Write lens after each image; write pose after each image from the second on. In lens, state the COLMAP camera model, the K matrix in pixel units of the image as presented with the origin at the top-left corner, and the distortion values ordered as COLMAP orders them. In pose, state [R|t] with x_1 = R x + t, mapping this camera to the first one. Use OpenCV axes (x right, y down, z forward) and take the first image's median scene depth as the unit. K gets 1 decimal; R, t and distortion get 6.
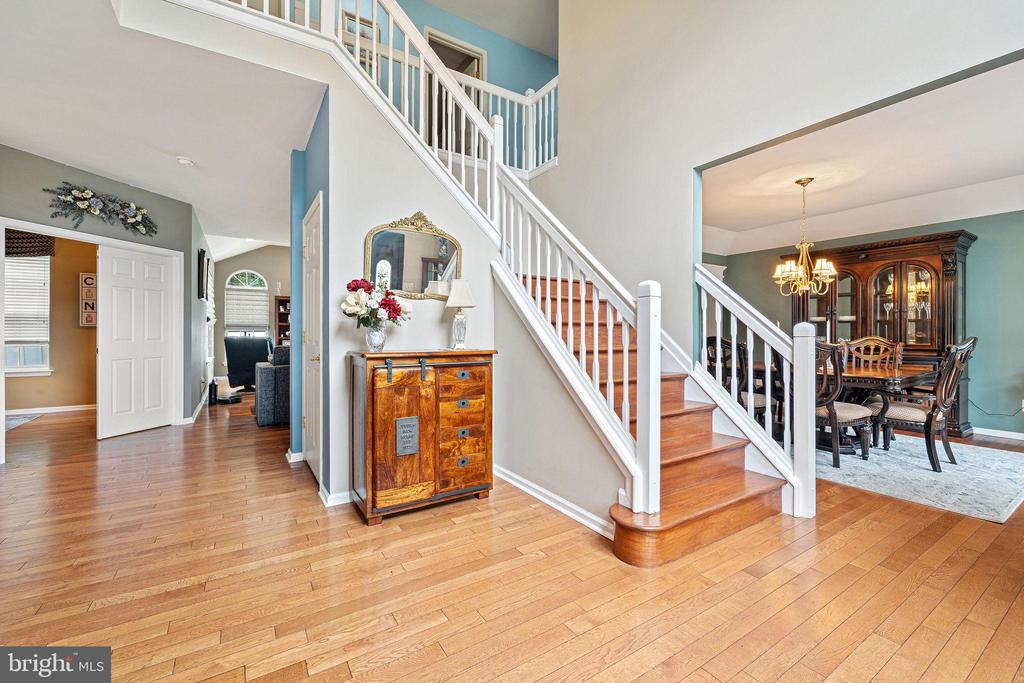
lens RADIAL K [[424.4, 0, 506.2], [0, 424.4, 332.0], [0, 0, 1]] dist [0.006100, -0.001084]
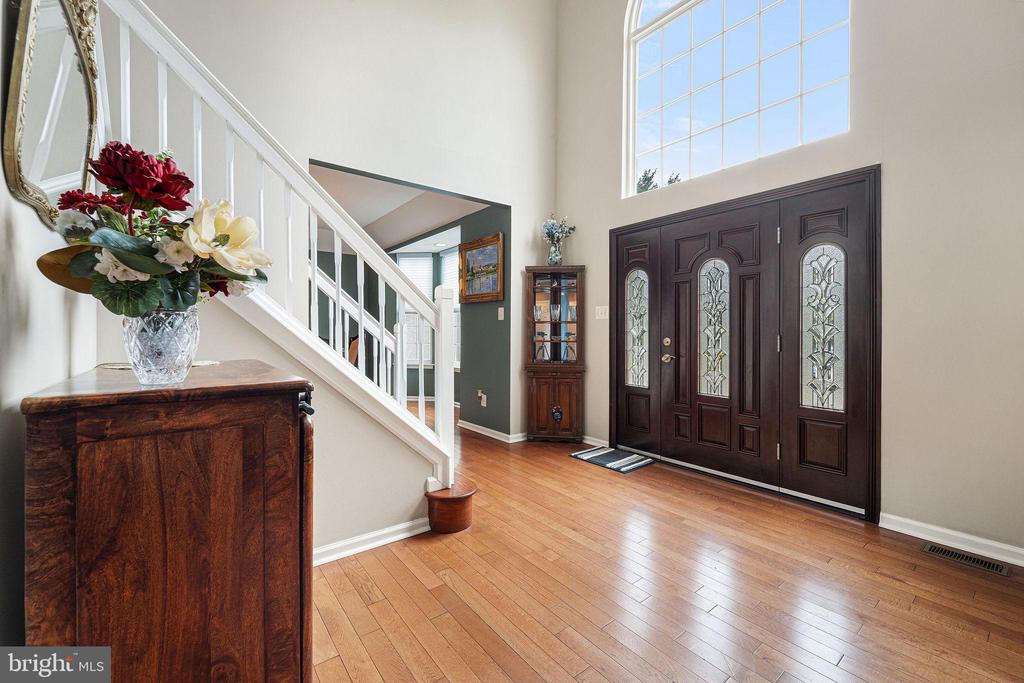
lens RADIAL K [[424.4, 0, 509.8], [0, 424.4, 332.2], [0, 0, 1]] dist [0.006100, -0.001084]
pose [[-0.100083, -0.002721, 0.994975, -0.839286], [-0.003370, 0.999991, 0.002395, 0.005922], [-0.994973, -0.003113, -0.100092, 0.956865]]
